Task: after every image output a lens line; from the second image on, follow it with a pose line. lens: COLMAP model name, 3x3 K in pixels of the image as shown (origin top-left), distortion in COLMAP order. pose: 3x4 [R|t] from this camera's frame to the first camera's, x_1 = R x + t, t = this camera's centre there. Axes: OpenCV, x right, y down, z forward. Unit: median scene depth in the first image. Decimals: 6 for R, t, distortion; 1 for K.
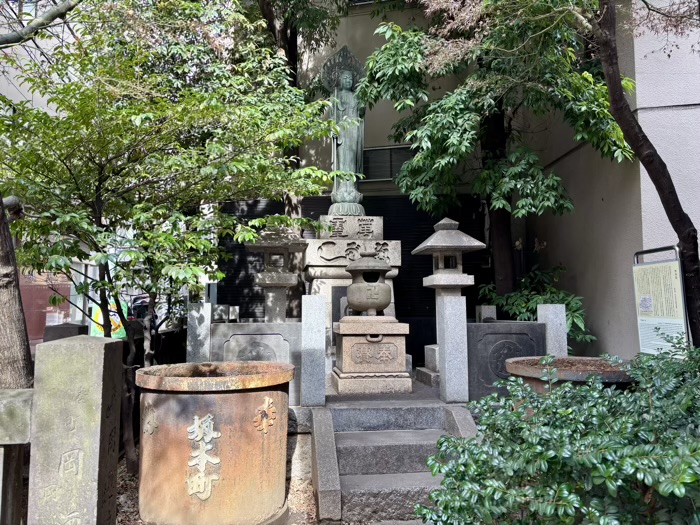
lens RADIAL K [[530.5, 0, 350.4], [0, 530.5, 266.7], [0, 0, 1]] dist [0.078798, -0.096491]
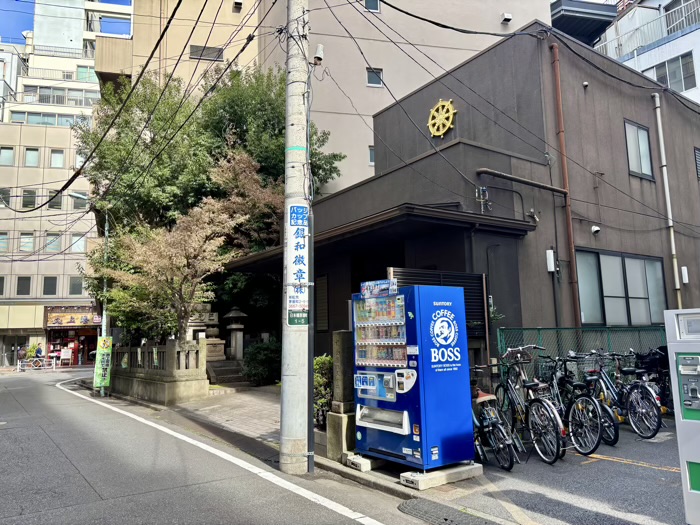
lens RADIAL K [[530.5, 0, 350.4], [0, 530.5, 266.7], [0, 0, 1]] dist [0.078798, -0.096491]
pose [[0.893310, 0.035056, 0.448071, -0.654030], [-0.006553, 0.997863, -0.065006, -0.132425], [-0.449392, 0.055134, 0.891631, -2.201455]]
